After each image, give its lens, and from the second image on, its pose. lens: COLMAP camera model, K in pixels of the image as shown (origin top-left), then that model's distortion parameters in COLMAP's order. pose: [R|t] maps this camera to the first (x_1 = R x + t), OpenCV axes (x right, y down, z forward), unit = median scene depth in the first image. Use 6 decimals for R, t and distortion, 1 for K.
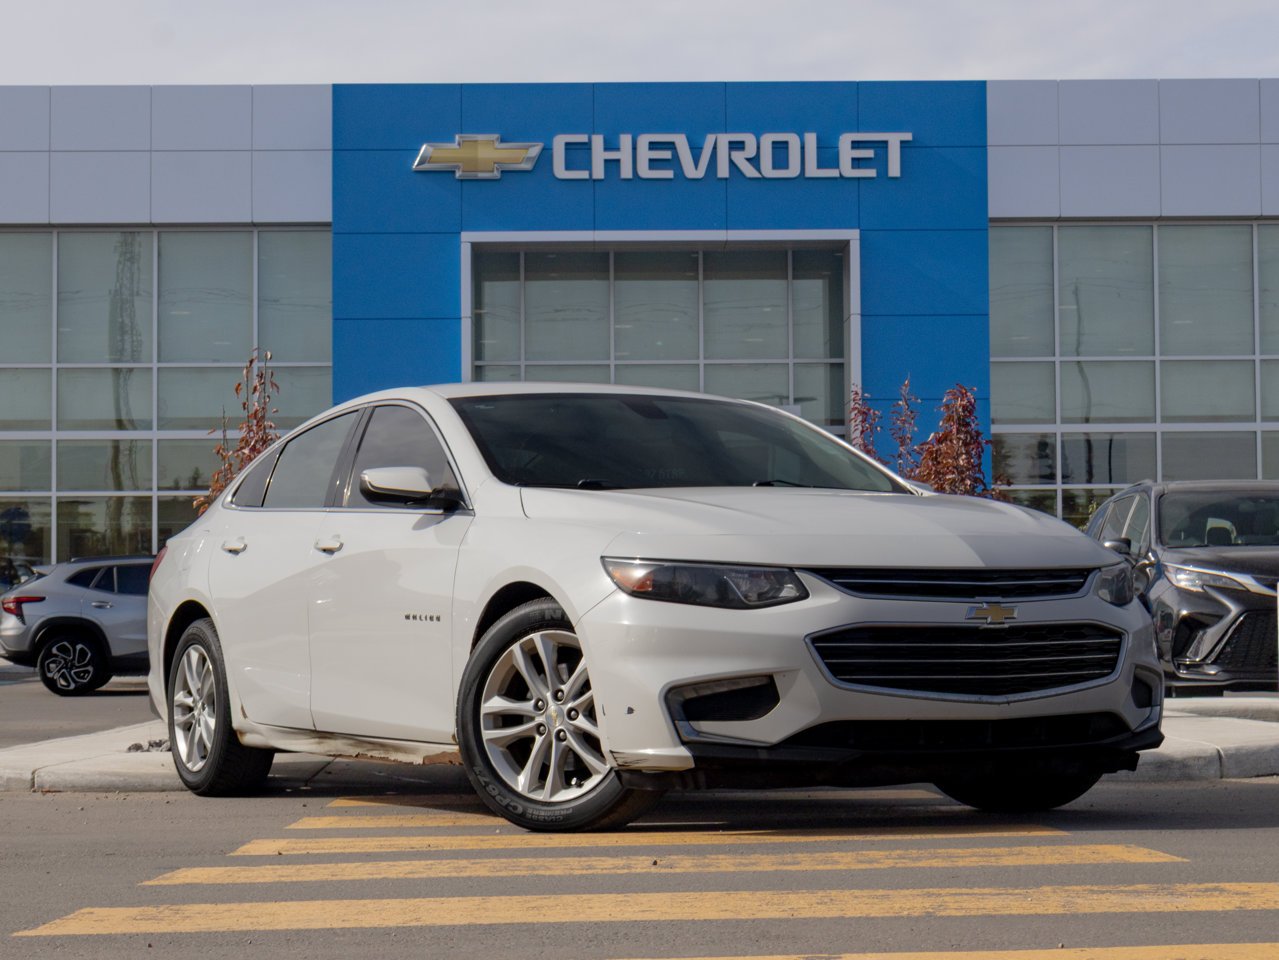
lens RADIAL K [[2608.5, 0, 639.5], [0, 2608.5, 480.0], [0, 0, 1]] dist [-0.002586, -0.024226]
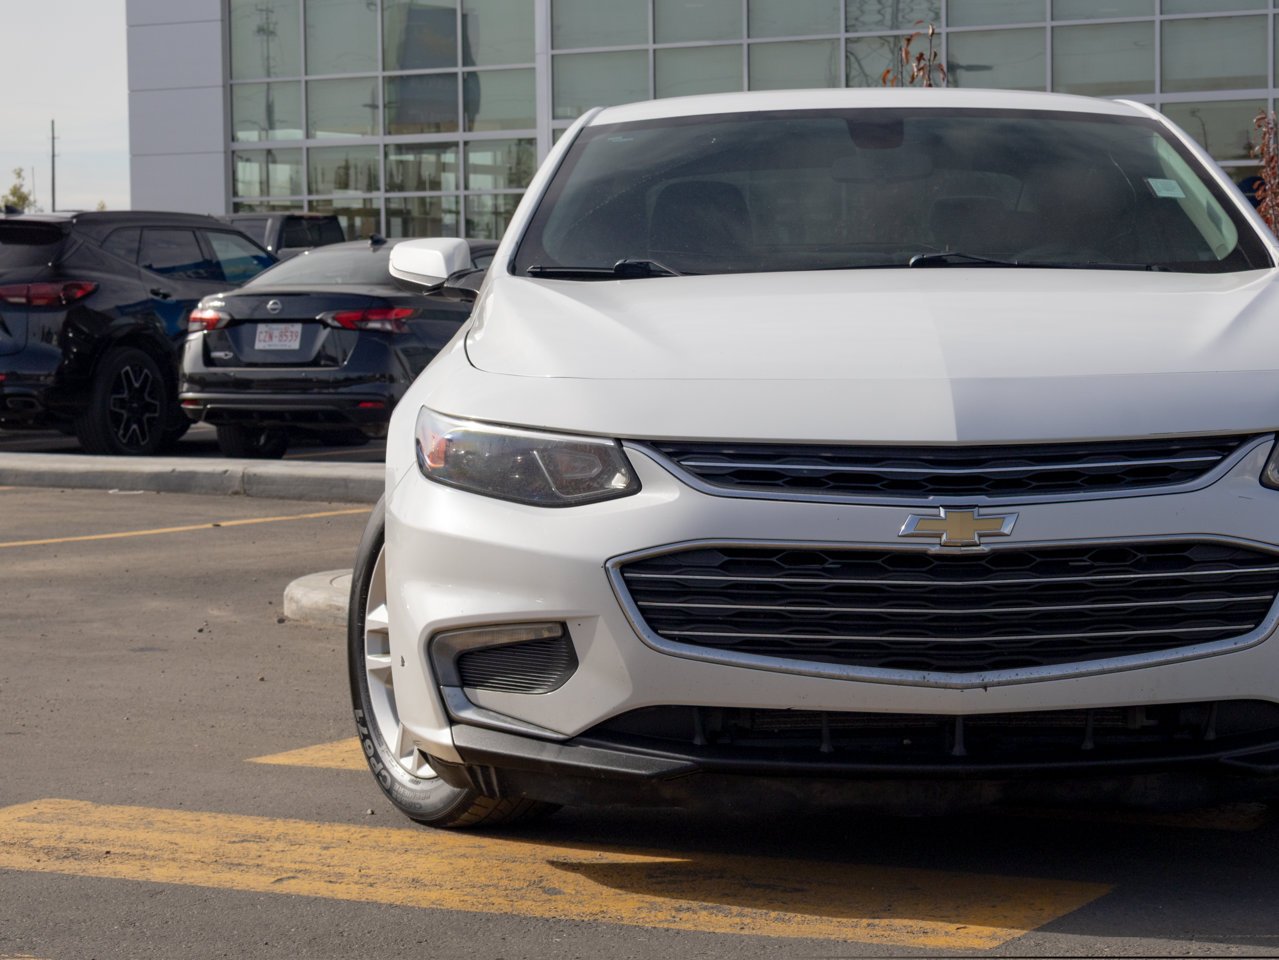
lens RADIAL K [[2859.1, 0, 639.5], [0, 2859.1, 480.0], [0, 0, 1]] dist [-0.022295, -0.277612]
pose [[0.864317, 0.031068, -0.501987, 0.314532], [0.031310, 0.992831, 0.115356, -0.025568], [0.501972, -0.115421, 0.857147, 0.366046]]
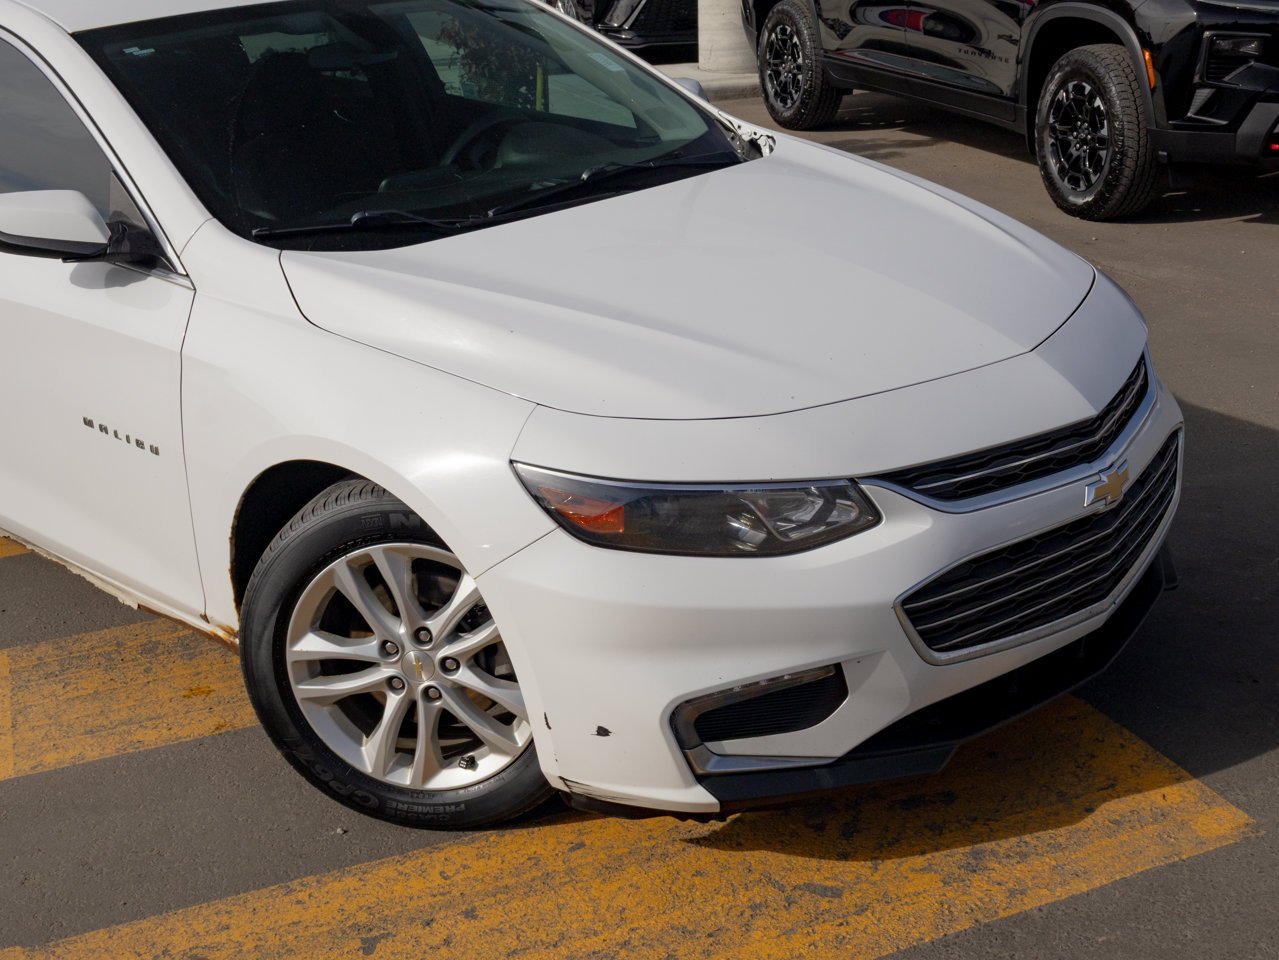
lens RADIAL K [[1639.4, 0, 639.5], [0, 1639.4, 480.0], [0, 0, 1]] dist [0.011263, 0.018434]
pose [[0.936698, -0.141642, 0.320209, -0.088874], [-0.002088, 0.912248, 0.409633, -0.098290], [-0.350131, -0.384371, 0.854206, 0.566121]]
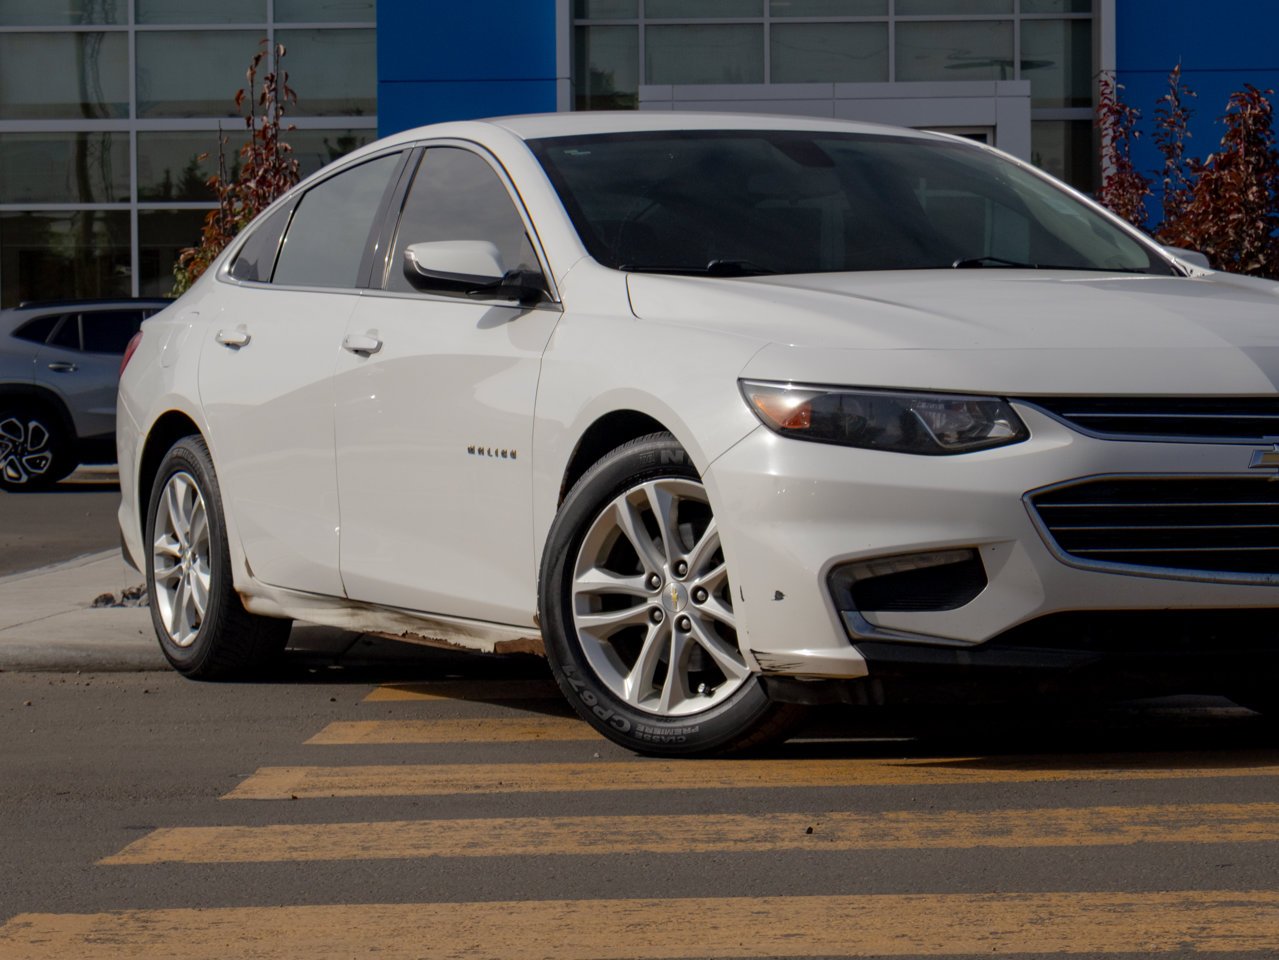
lens RADIAL K [[3614.0, 0, 683.5], [0, 3614.0, 476.4], [0, 0, 1]] dist [-0.034971, 0.203060]
pose [[0.999409, 0.000046, -0.034374, 0.003613], [0.002897, 0.996329, 0.085559, -0.024058], [0.034252, -0.085608, 0.995740, 0.009010]]
